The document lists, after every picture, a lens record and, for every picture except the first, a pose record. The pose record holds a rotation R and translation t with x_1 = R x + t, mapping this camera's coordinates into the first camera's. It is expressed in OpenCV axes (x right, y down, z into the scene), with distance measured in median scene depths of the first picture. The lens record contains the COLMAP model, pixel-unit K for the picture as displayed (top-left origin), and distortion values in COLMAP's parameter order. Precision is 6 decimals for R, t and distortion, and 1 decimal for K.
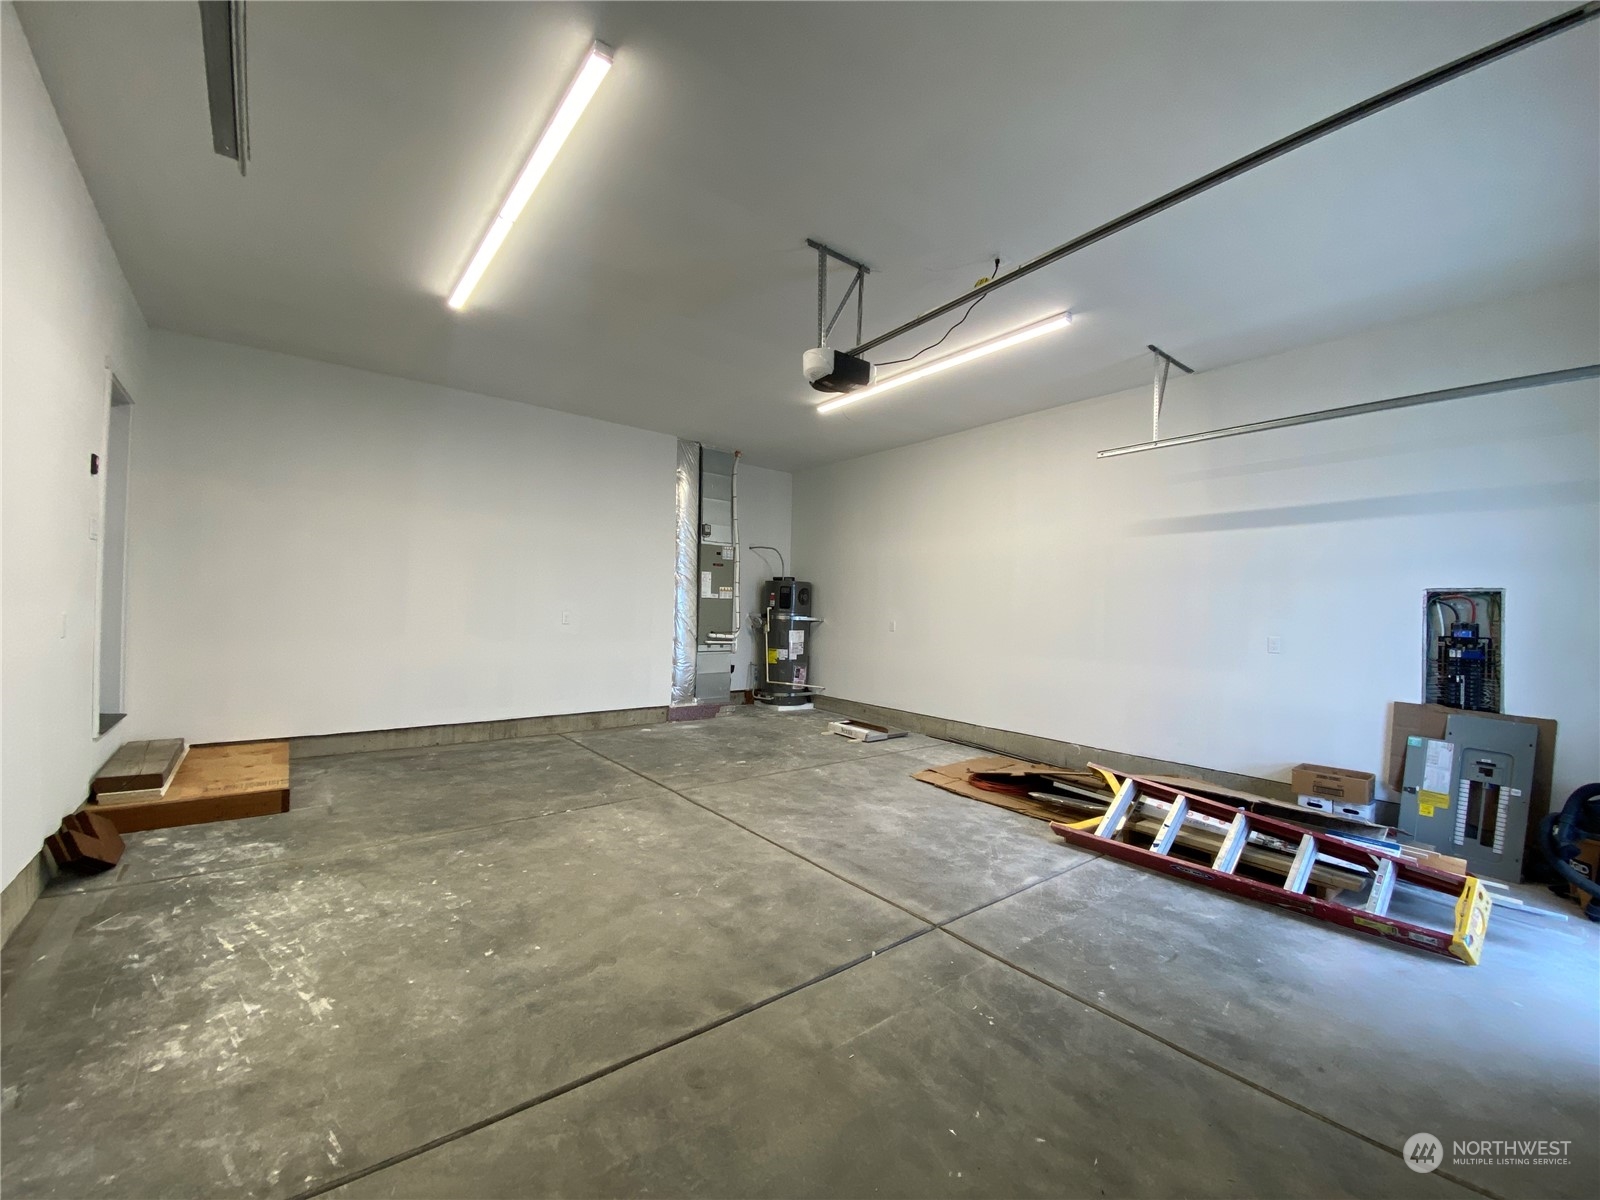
lens RADIAL K [[647.6, 0, 800.0], [0, 647.6, 600.0], [0, 0, 1]] dist [0.039022, -0.021550]
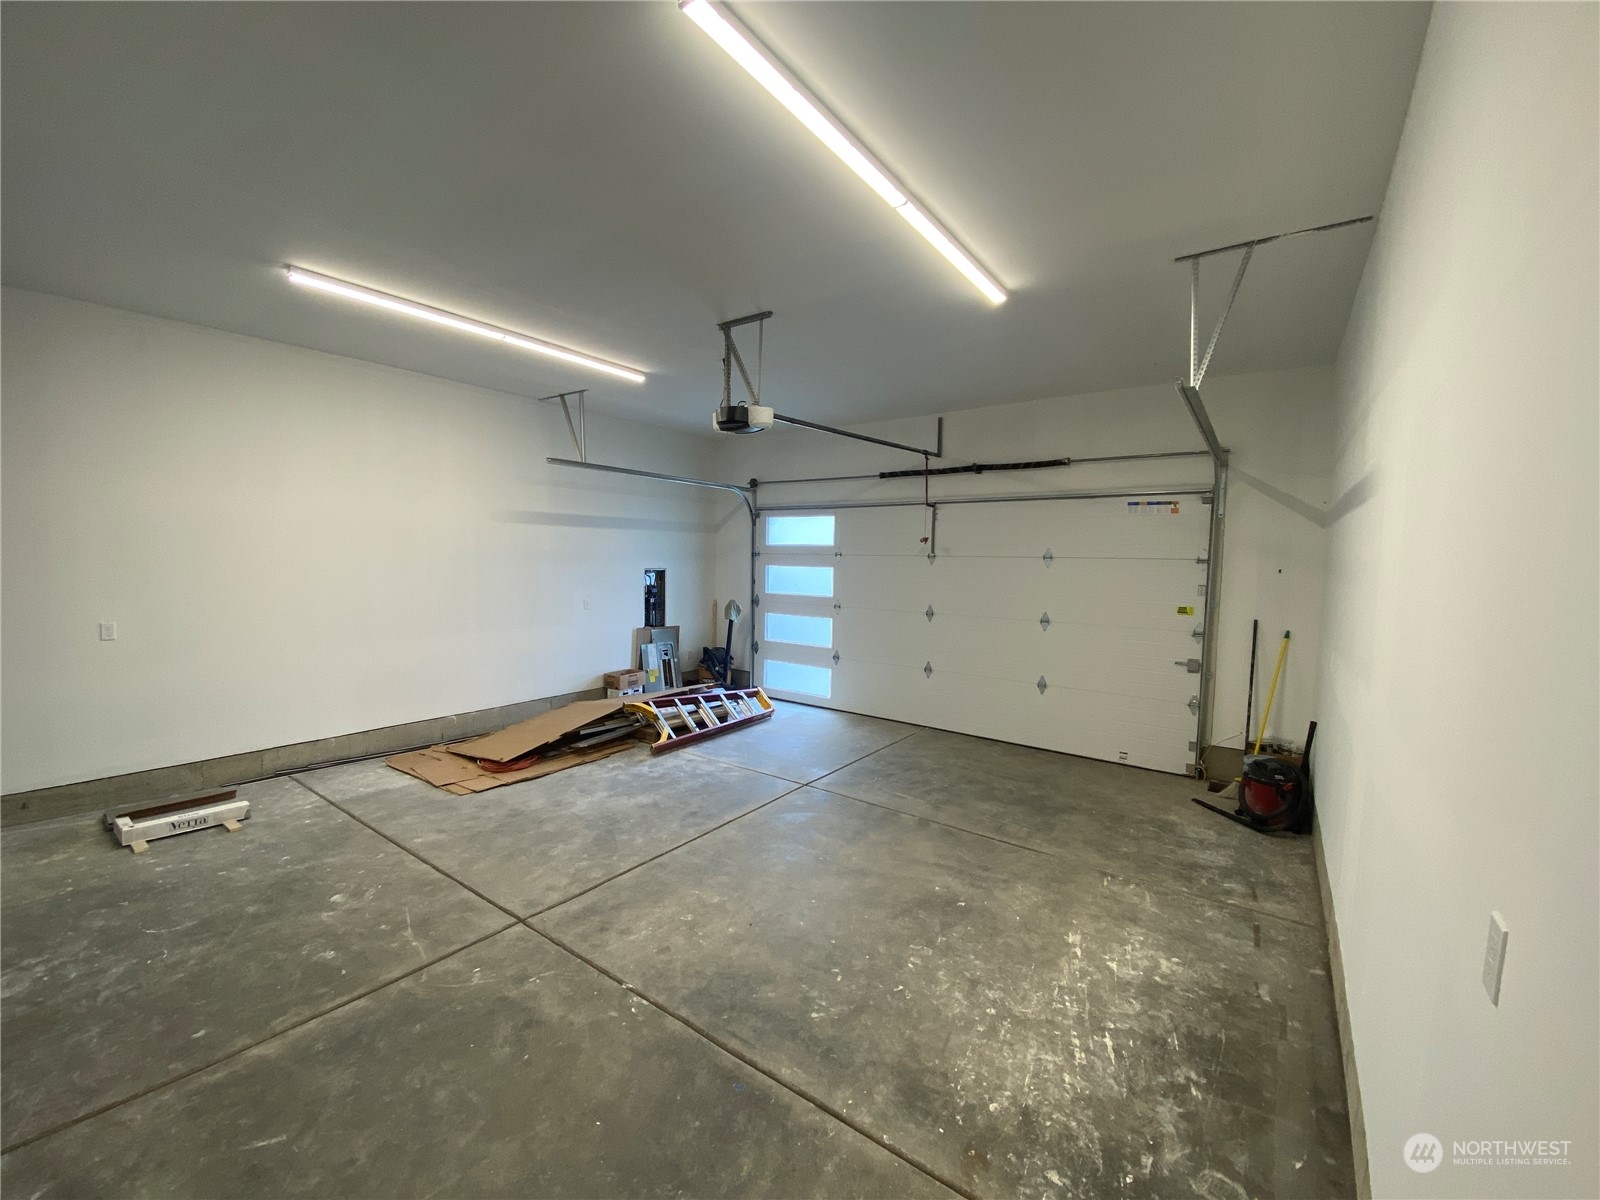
lens RADIAL K [[633.8, 0, 800.0], [0, 633.8, 600.0], [0, 0, 1]] dist [-0.000017, -0.000194]
pose [[-0.256180, -0.092677, 0.962176, -1.115194], [-0.029290, 0.995680, 0.088106, -0.115800], [-0.966185, -0.005611, -0.257788, 1.183766]]
